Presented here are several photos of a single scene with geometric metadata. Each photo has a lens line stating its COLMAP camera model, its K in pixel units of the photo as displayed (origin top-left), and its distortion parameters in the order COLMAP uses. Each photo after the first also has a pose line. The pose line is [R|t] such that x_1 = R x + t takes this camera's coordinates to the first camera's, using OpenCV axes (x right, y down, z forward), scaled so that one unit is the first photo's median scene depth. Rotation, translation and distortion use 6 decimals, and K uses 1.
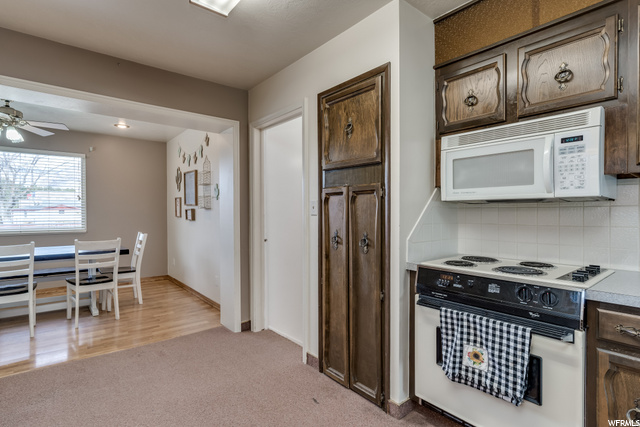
lens RADIAL K [[326.3, 0, 318.6], [0, 326.3, 213.8], [0, 0, 1]] dist [-0.002562, 0.001115]
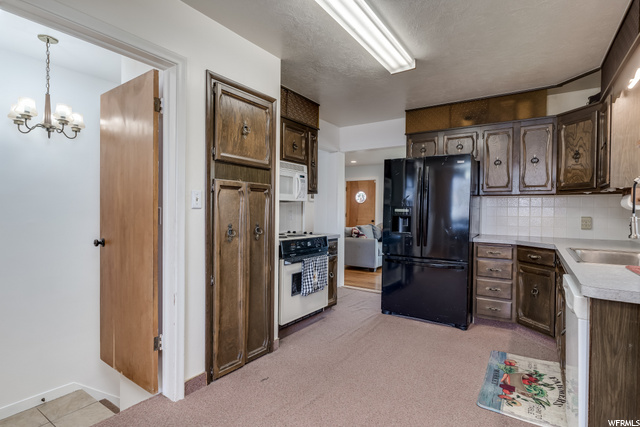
lens RADIAL K [[326.3, 0, 318.6], [0, 326.3, 213.8], [0, 0, 1]] dist [-0.002562, 0.001115]
pose [[-0.292021, -0.012851, 0.956326, -0.663196], [-0.006955, 0.999912, 0.011313, 0.004473], [-0.956387, -0.003347, -0.292084, 0.693512]]
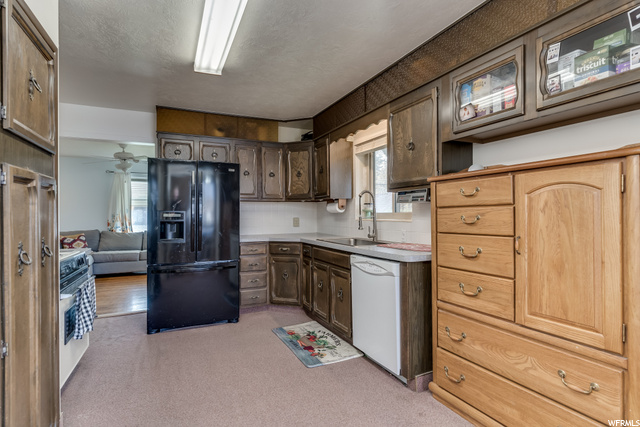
lens RADIAL K [[326.3, 0, 318.6], [0, 326.3, 213.8], [0, 0, 1]] dist [-0.002562, 0.001115]
pose [[-0.967578, 0.007497, 0.252461, -0.406871], [0.007877, 0.999969, 0.000494, 0.002124], [-0.252449, 0.002467, -0.967607, 0.958736]]
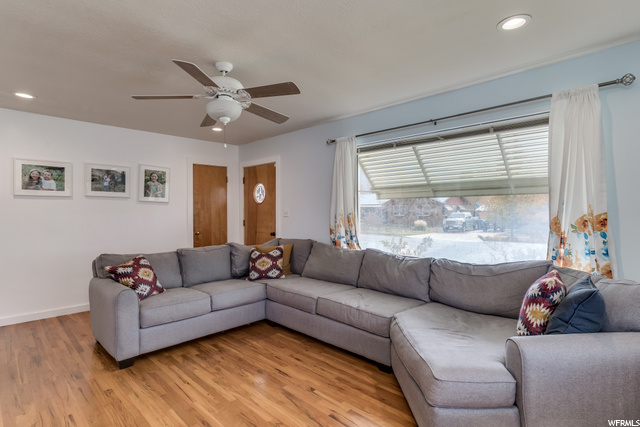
lens RADIAL K [[326.3, 0, 318.6], [0, 326.3, 213.8], [0, 0, 1]] dist [-0.002562, 0.001115]
pose [[-0.101154, -0.008271, 0.994836, 0.196248], [0.006519, 0.999938, 0.008976, -0.017081], [-0.994849, 0.007393, -0.101094, -0.551777]]
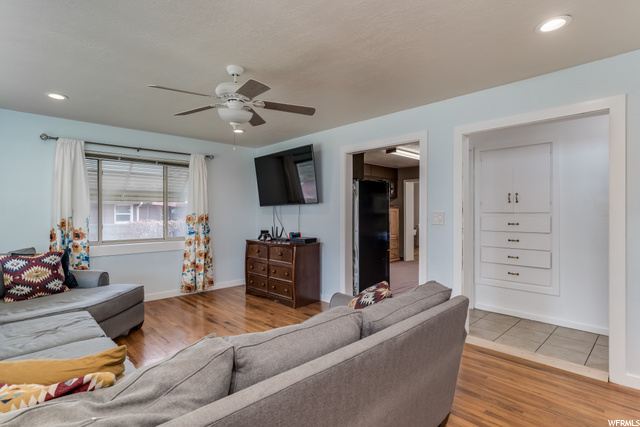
lens RADIAL K [[326.3, 0, 318.6], [0, 326.3, 213.8], [0, 0, 1]] dist [-0.002562, 0.001115]
pose [[0.084721, 0.002579, -0.996401, 1.768847], [-0.002433, 0.999994, 0.002382, -0.015589], [0.996402, 0.002223, 0.084727, -0.281002]]
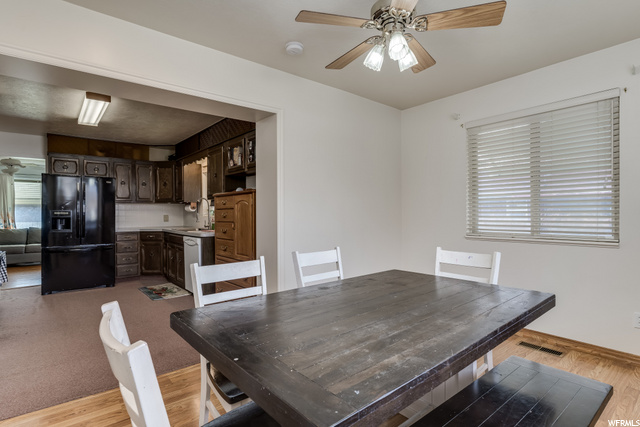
lens RADIAL K [[326.3, 0, 318.6], [0, 326.3, 213.8], [0, 0, 1]] dist [-0.002562, 0.001115]
pose [[-0.999976, 0.005909, -0.003710, -0.844101], [0.005876, 0.999944, 0.008846, 0.000163], [0.003762, 0.008824, -0.999954, 1.539424]]
